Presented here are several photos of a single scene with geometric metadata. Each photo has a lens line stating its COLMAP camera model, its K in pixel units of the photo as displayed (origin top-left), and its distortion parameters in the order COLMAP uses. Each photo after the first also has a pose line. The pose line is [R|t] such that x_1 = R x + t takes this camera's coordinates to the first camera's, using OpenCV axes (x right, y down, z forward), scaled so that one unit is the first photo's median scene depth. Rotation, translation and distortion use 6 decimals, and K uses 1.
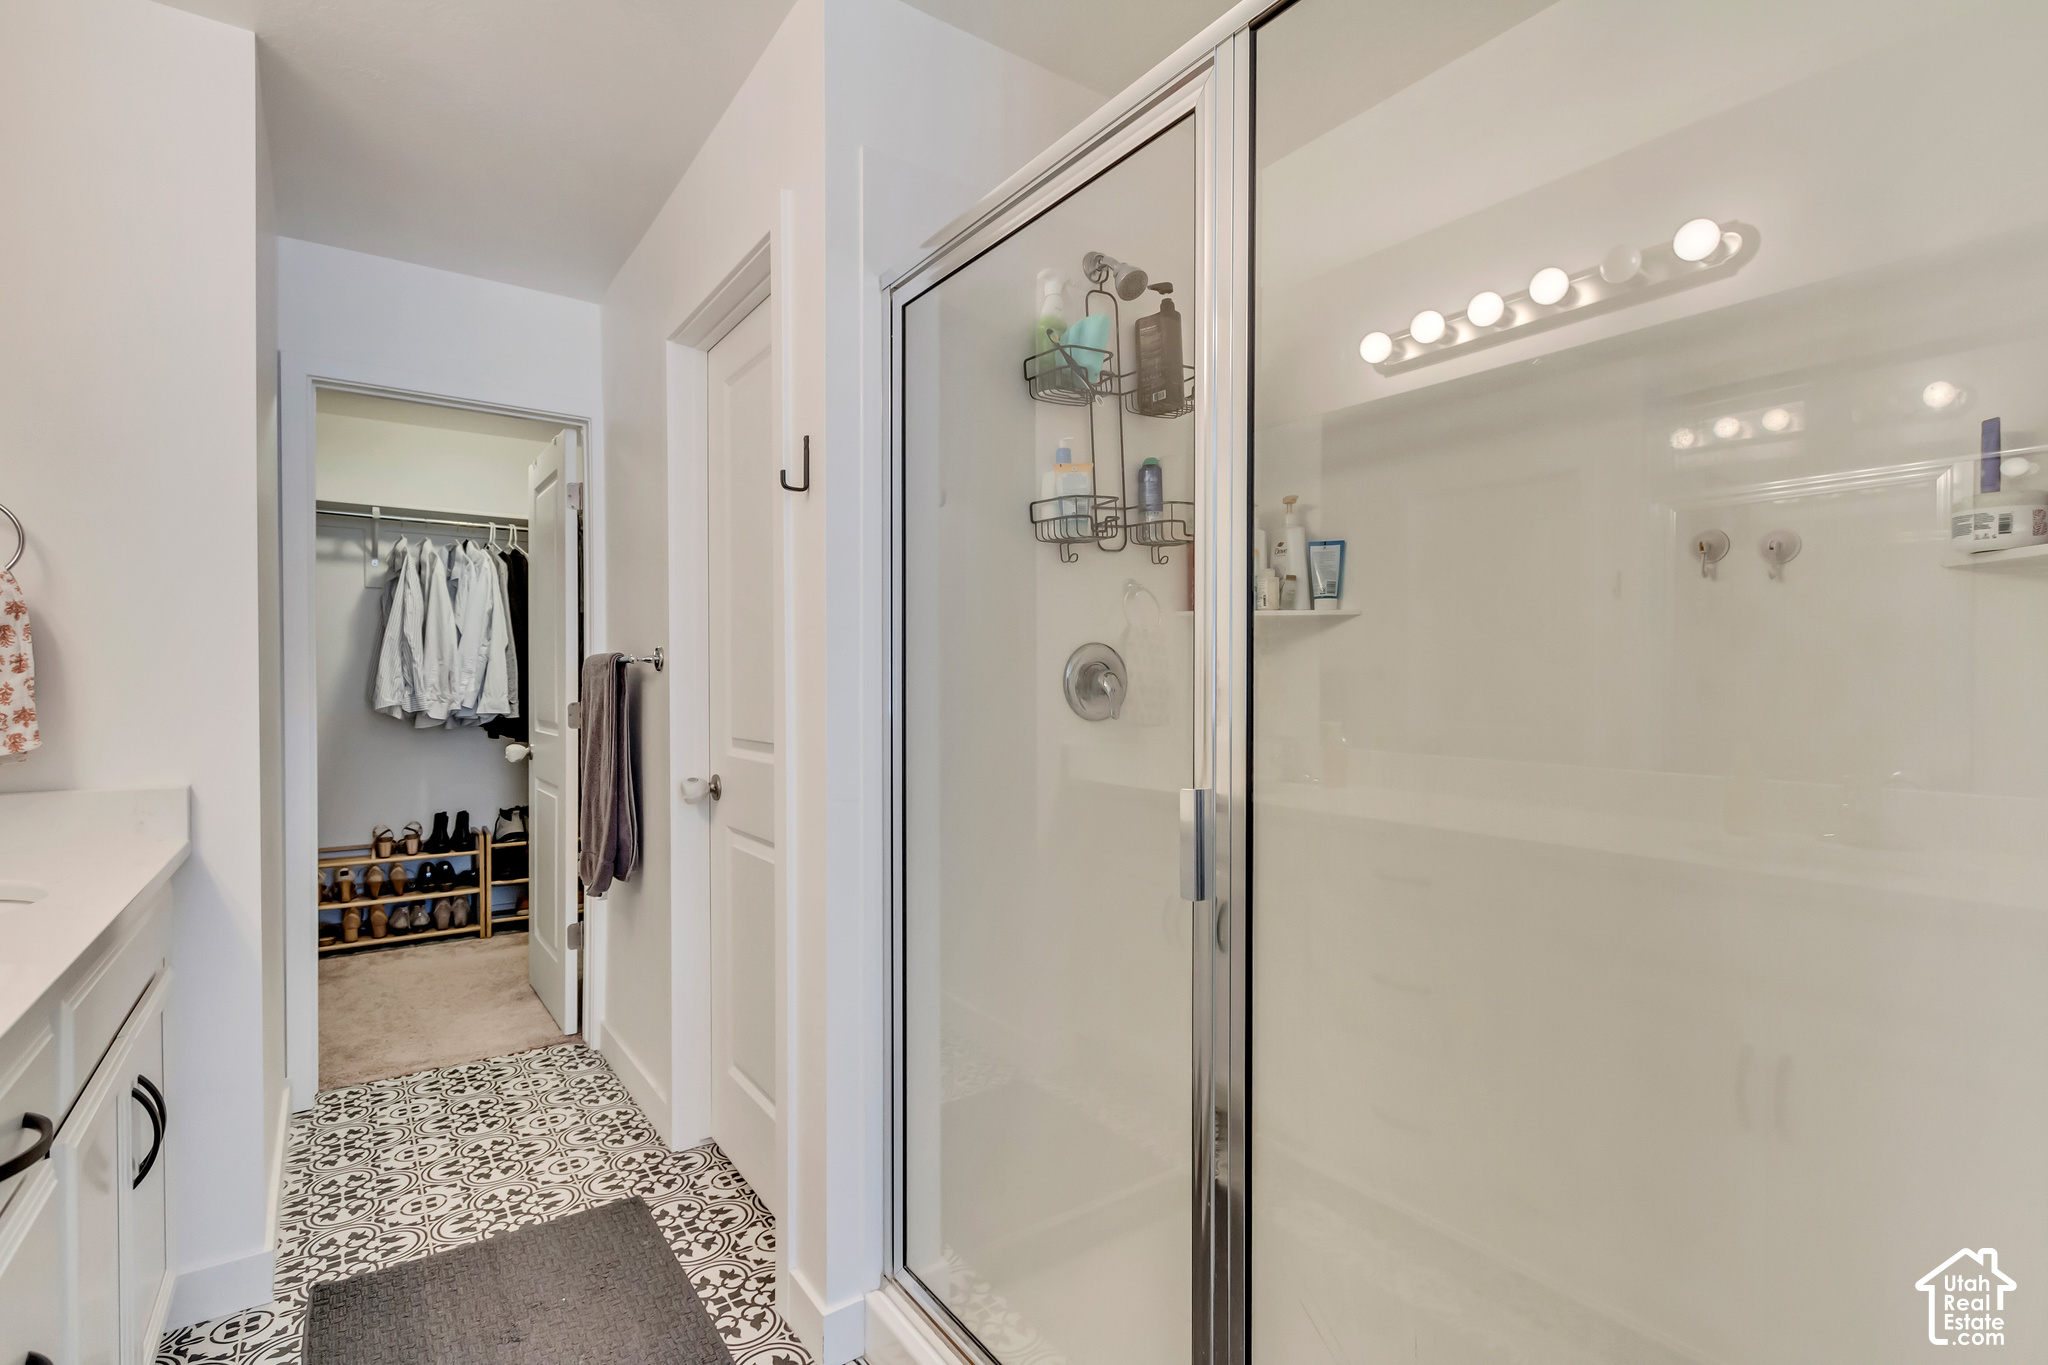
lens RADIAL K [[946.5, 0, 1027.6], [0, 946.5, 696.6], [0, 0, 1]] dist [0.001225, -0.000920]
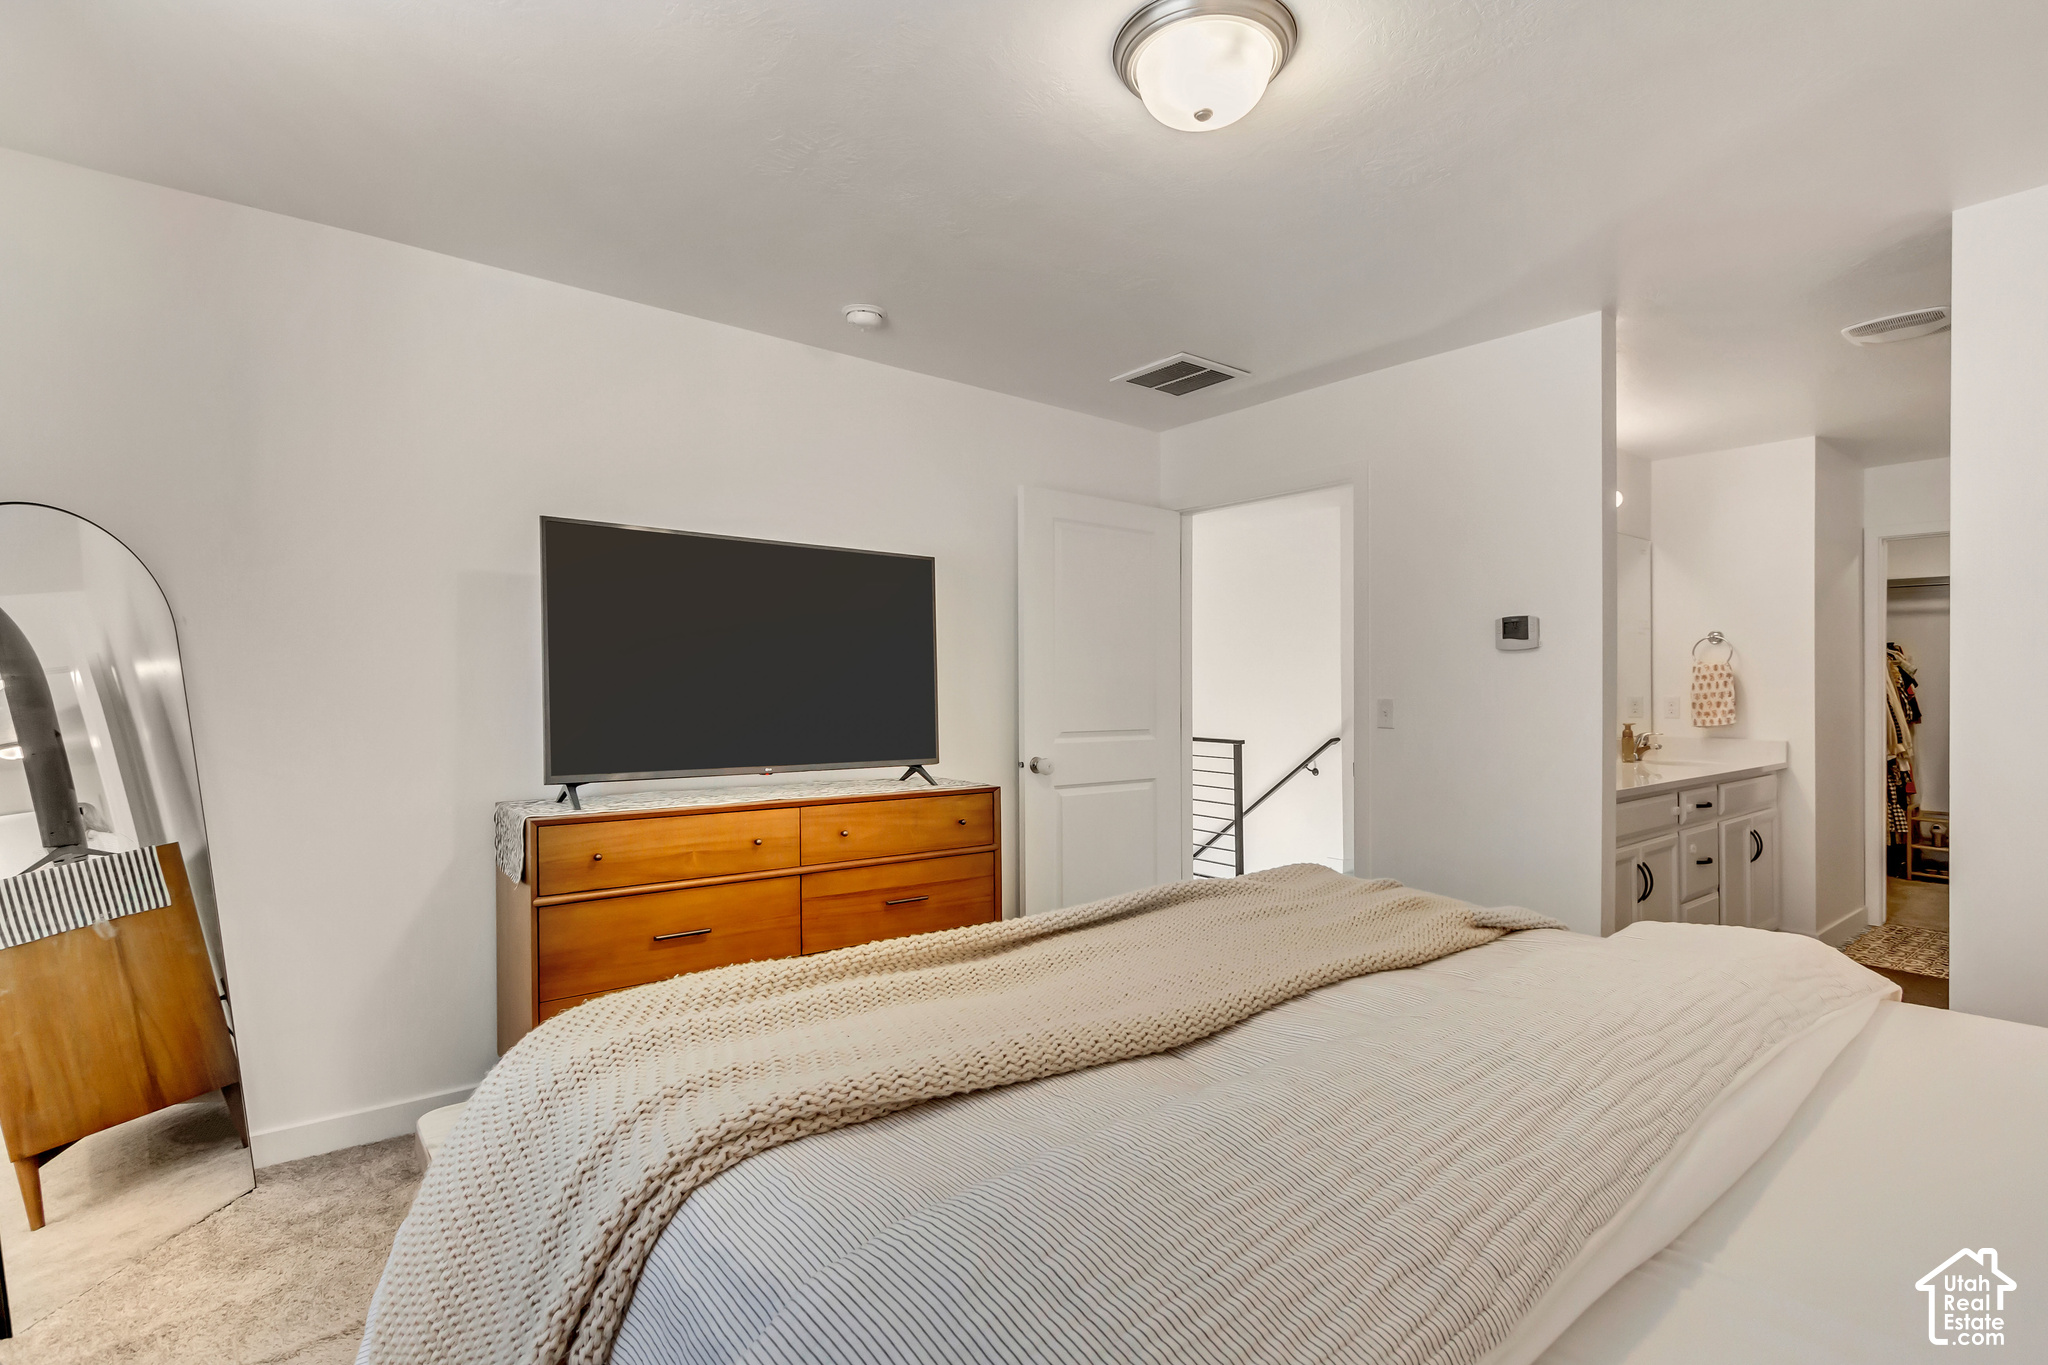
lens RADIAL K [[957.4, 0, 983.9], [0, 957.4, 681.5], [0, 0, 1]] dist [0.002872, -0.000348]
pose [[0.025773, -0.008123, -0.999635, 1.101858], [-0.017465, 0.999811, -0.008575, -0.004157], [0.999515, 0.017680, 0.025626, -0.828803]]
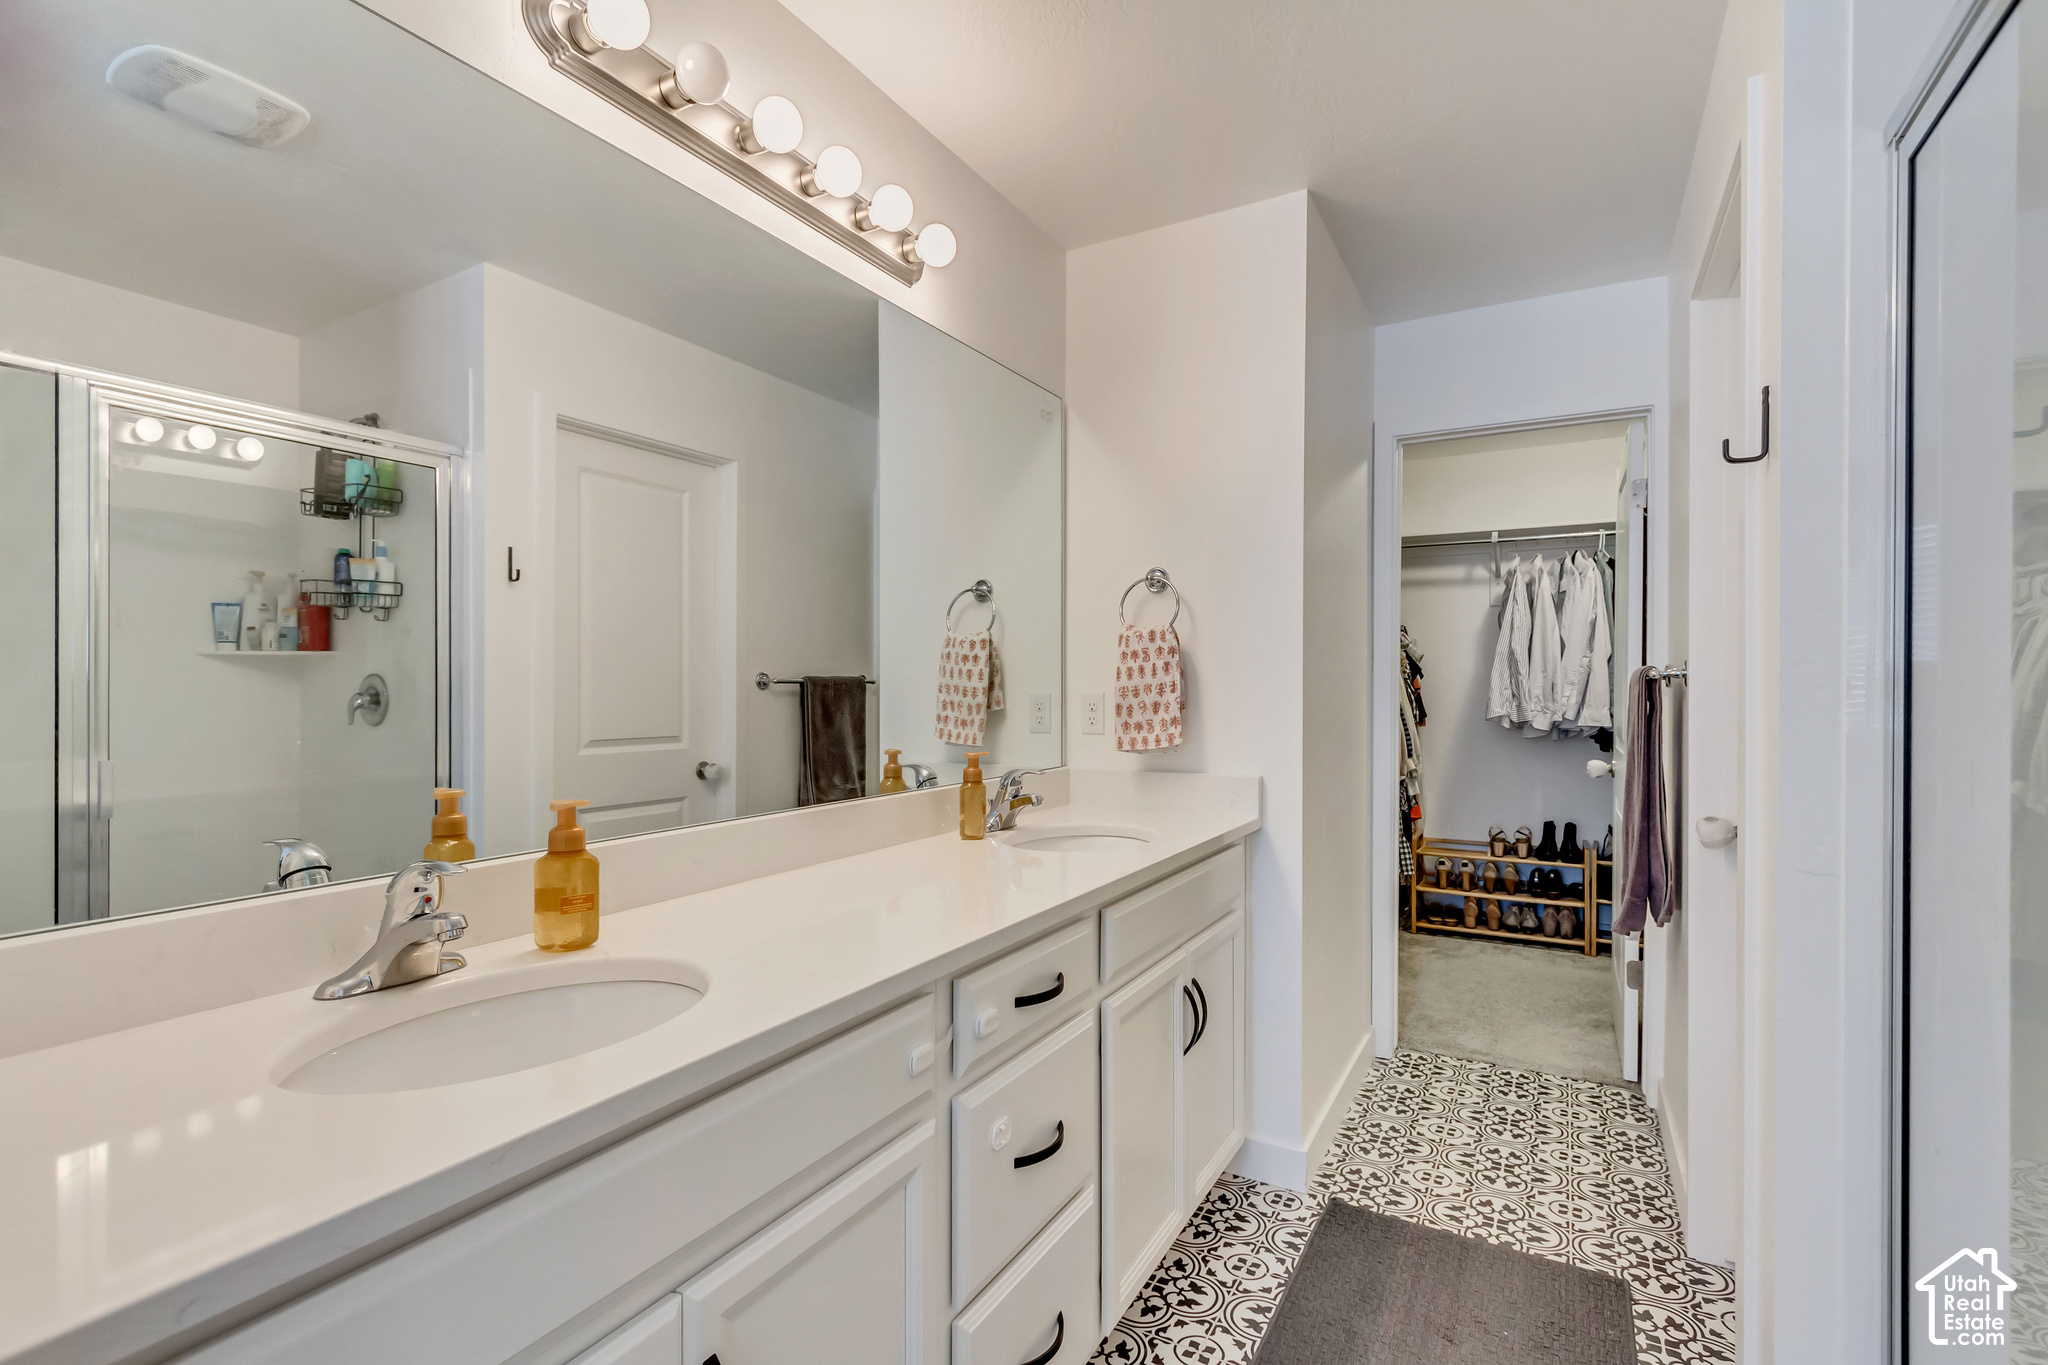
lens RADIAL K [[959.0, 0, 1020.9], [0, 959.0, 691.3], [0, 0, 1]] dist [0.004422, -0.001427]
pose [[0.416216, 0.002781, -0.909262, 0.136043], [-0.012666, 0.999916, -0.002740, -0.012066], [0.909178, 0.012657, 0.416216, 0.081756]]
